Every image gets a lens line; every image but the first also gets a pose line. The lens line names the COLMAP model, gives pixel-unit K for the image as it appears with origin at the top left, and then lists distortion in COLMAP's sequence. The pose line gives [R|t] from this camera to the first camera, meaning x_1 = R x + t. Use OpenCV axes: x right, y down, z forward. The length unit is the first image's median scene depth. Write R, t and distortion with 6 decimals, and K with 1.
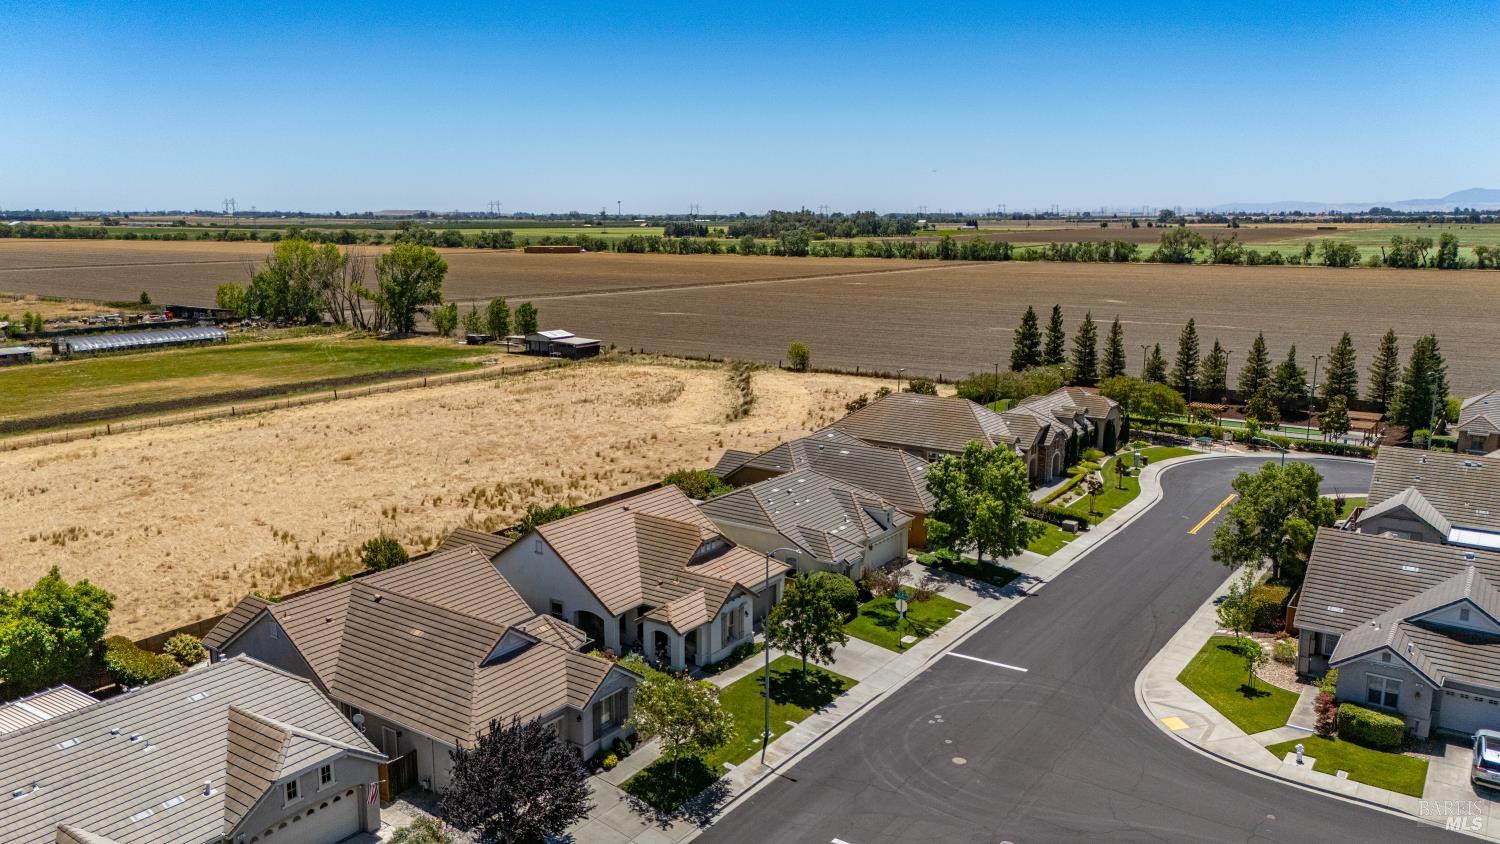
lens RADIAL K [[1104.6, 0, 751.1], [0, 1104.6, 420.2], [0, 0, 1]] dist [0.082494, -0.086694]
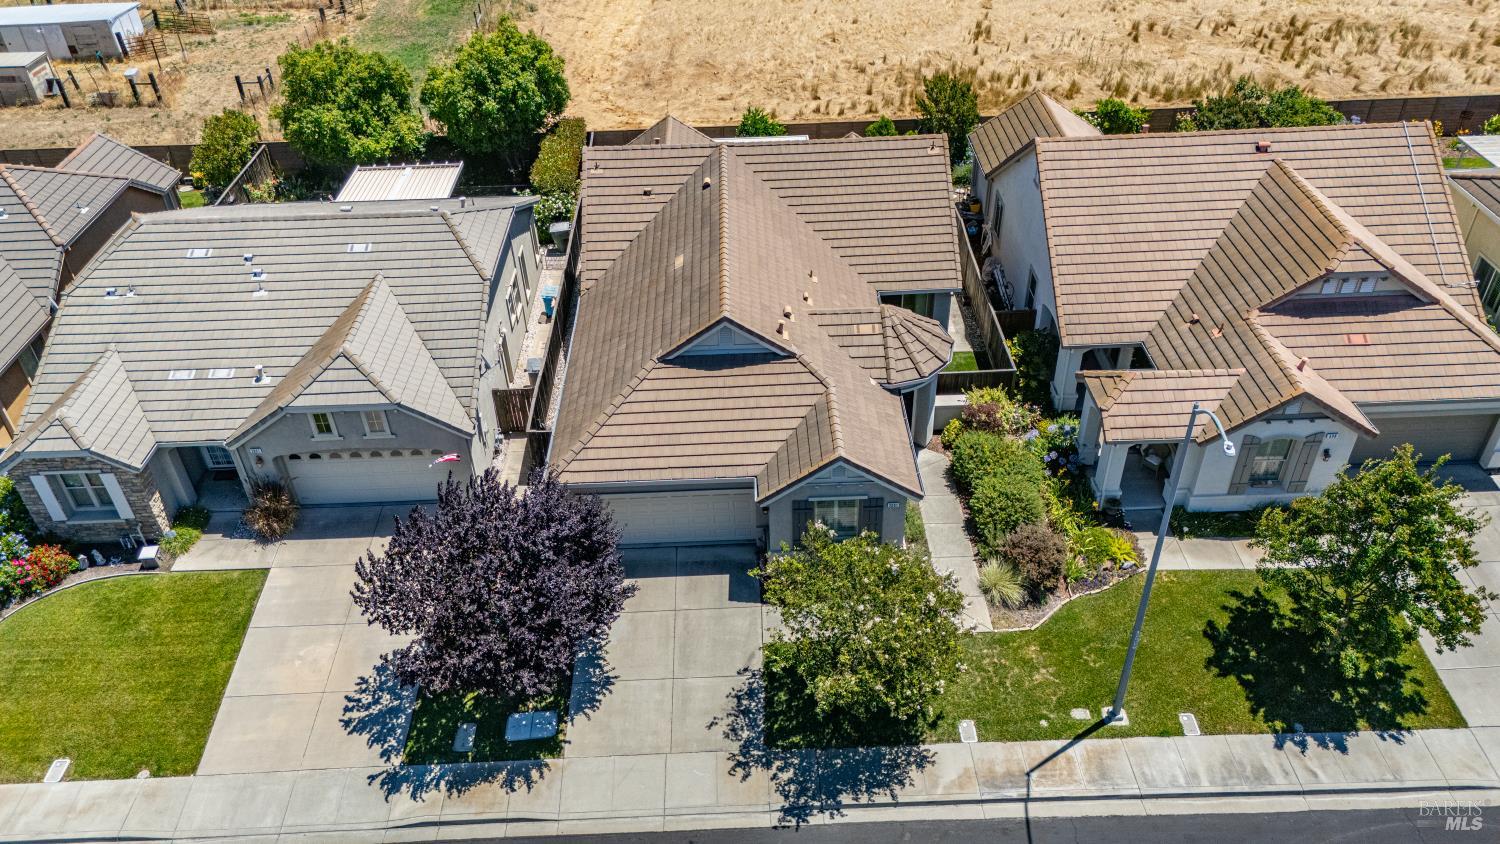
lens RADIAL K [[1104.6, 0, 751.1], [0, 1104.6, 420.2], [0, 0, 1]] dist [0.082494, -0.086694]
pose [[0.598052, 0.467869, -0.650717, 0.127451], [-0.120821, 0.855269, 0.503902, -0.040201], [0.792298, -0.222739, 0.568024, 0.447863]]
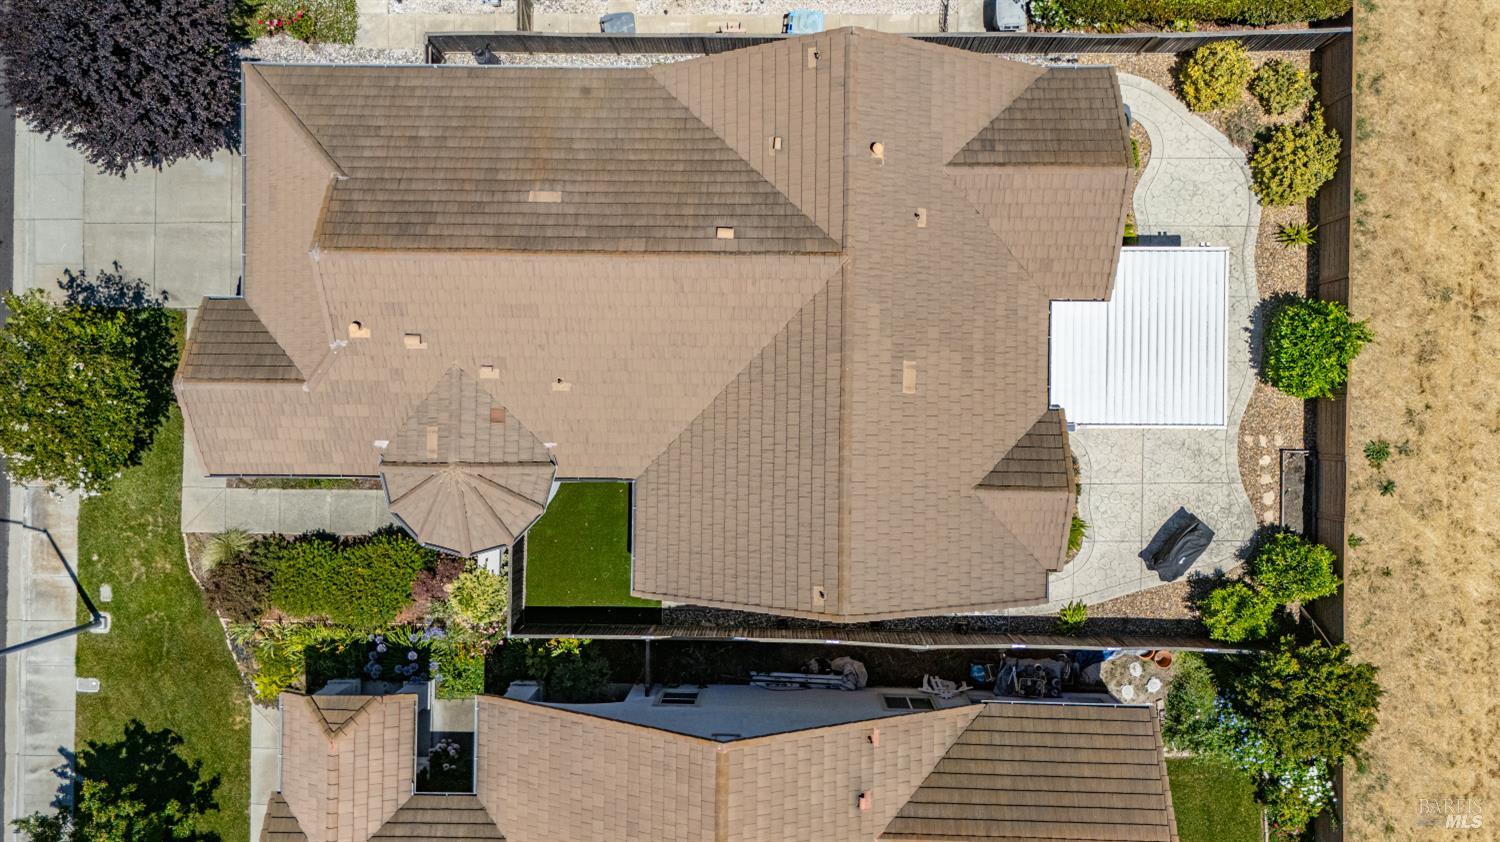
lens RADIAL K [[1141.7, 0, 752.3], [0, 1141.7, 420.6], [0, 0, 1]] dist [0.082755, -0.088676]
pose [[-0.822116, 0.568770, 0.025026, -0.227859], [-0.076336, -0.153685, 0.985167, -0.205179], [0.564180, 0.808011, 0.169764, 0.720391]]
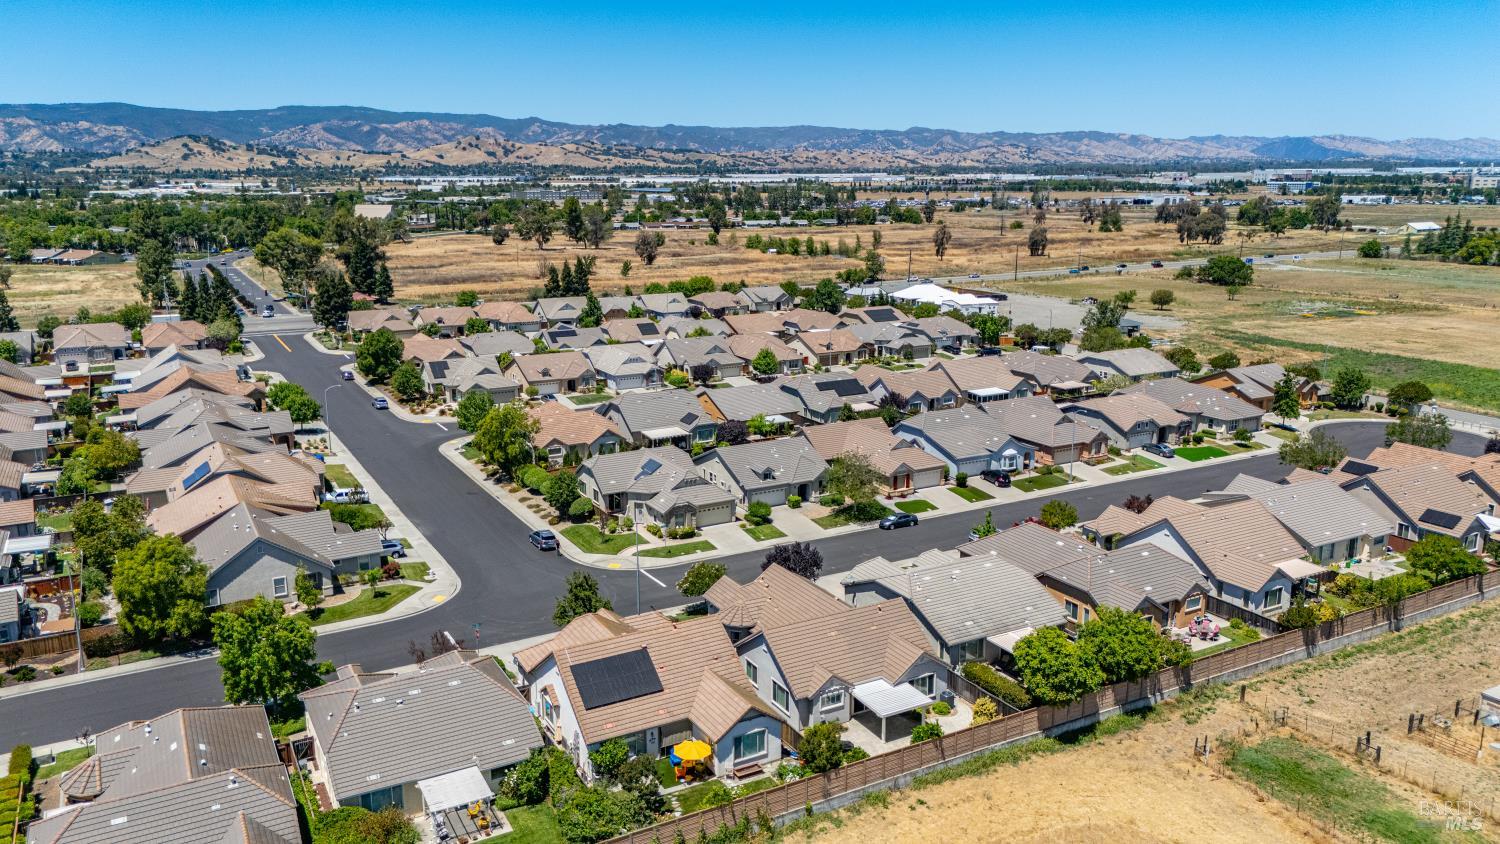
lens RADIAL K [[1094.2, 0, 748.9], [0, 1094.2, 419.2], [0, 0, 1]] dist [0.080755, -0.082576]
pose [[-0.902436, -0.093217, 0.420618, -0.619891], [0.081735, 0.921536, 0.379593, -0.492790], [-0.422999, 0.376938, -0.824008, 1.627422]]
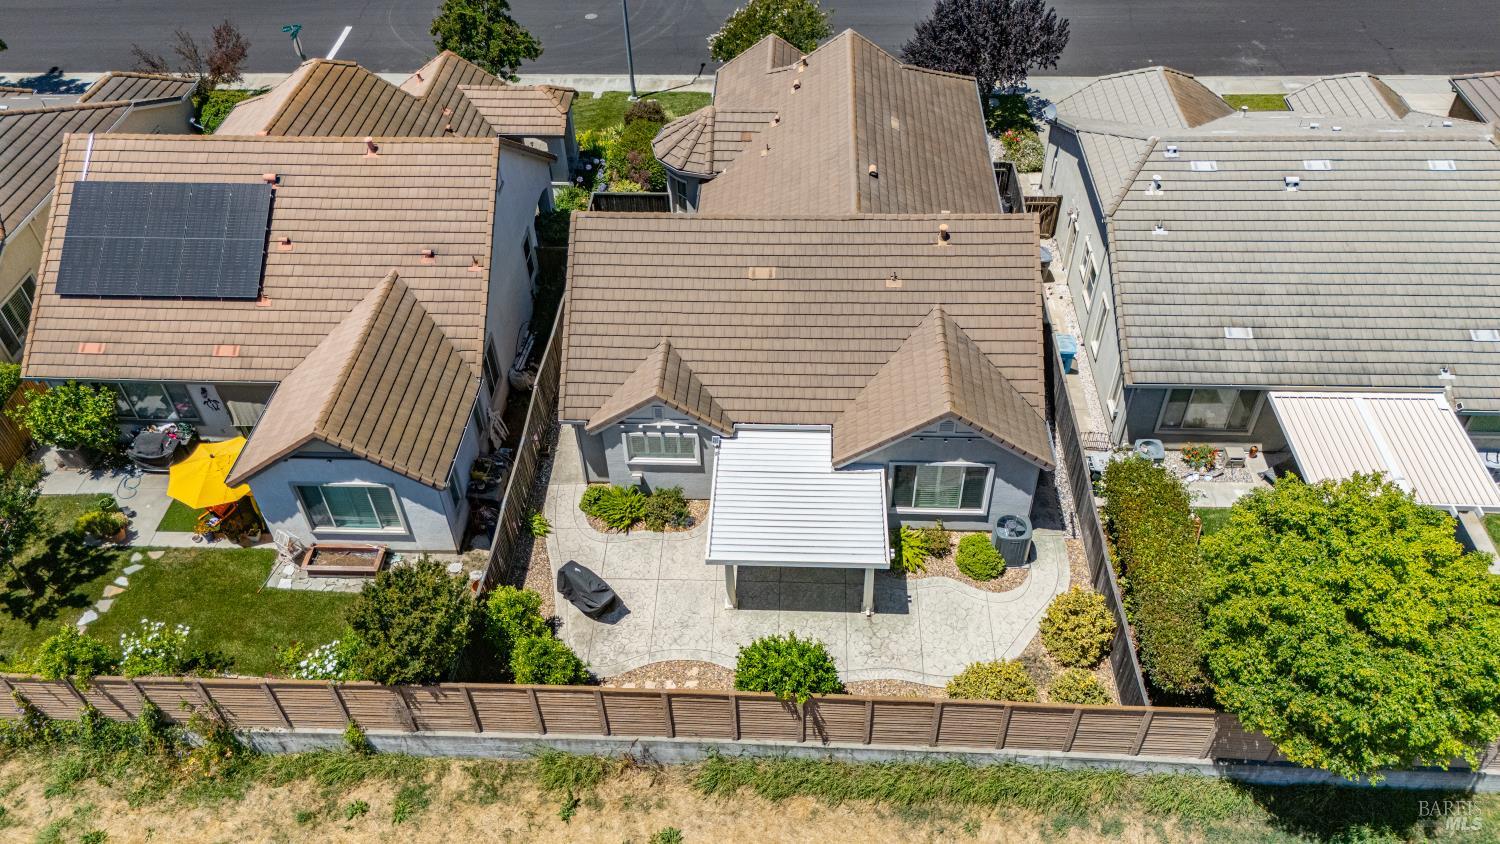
lens RADIAL K [[1104.6, 0, 751.1], [0, 1104.6, 420.2], [0, 0, 1]] dist [0.082494, -0.086694]
pose [[-0.537693, -0.568419, 0.622725, -0.533692], [0.177687, 0.645596, 0.742720, -0.143946], [-0.824205, 0.510006, -0.246131, 0.916178]]
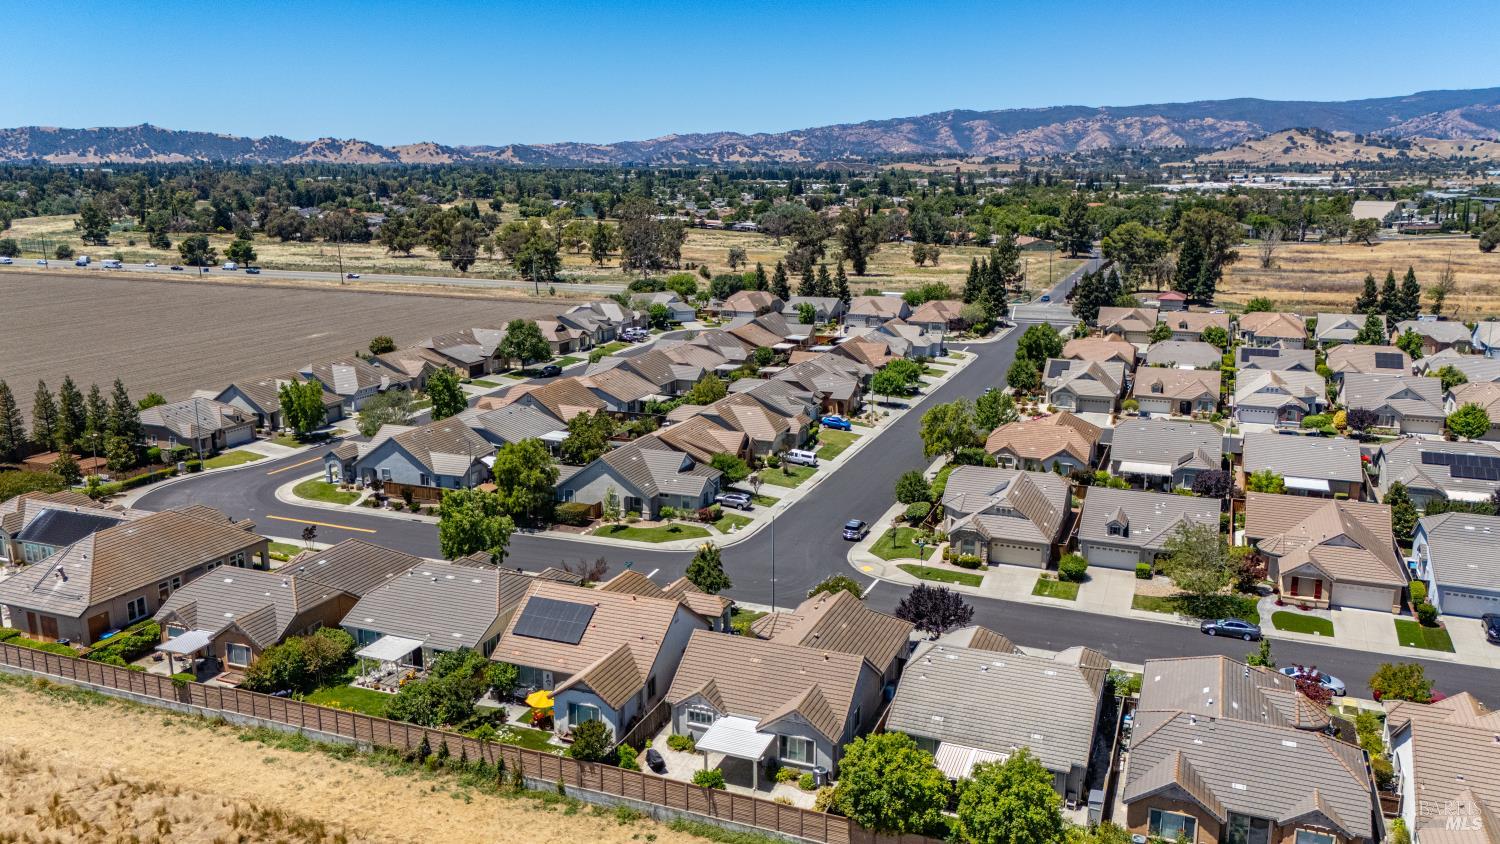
lens RADIAL K [[1141.7, 0, 752.3], [0, 1141.7, 421.6], [0, 0, 1]] dist [0.082755, -0.088676]
pose [[-0.235334, -0.212463, 0.948408, -1.200181], [0.179157, 0.949609, 0.257187, -0.360031], [-0.955259, 0.230439, -0.185411, 0.935694]]
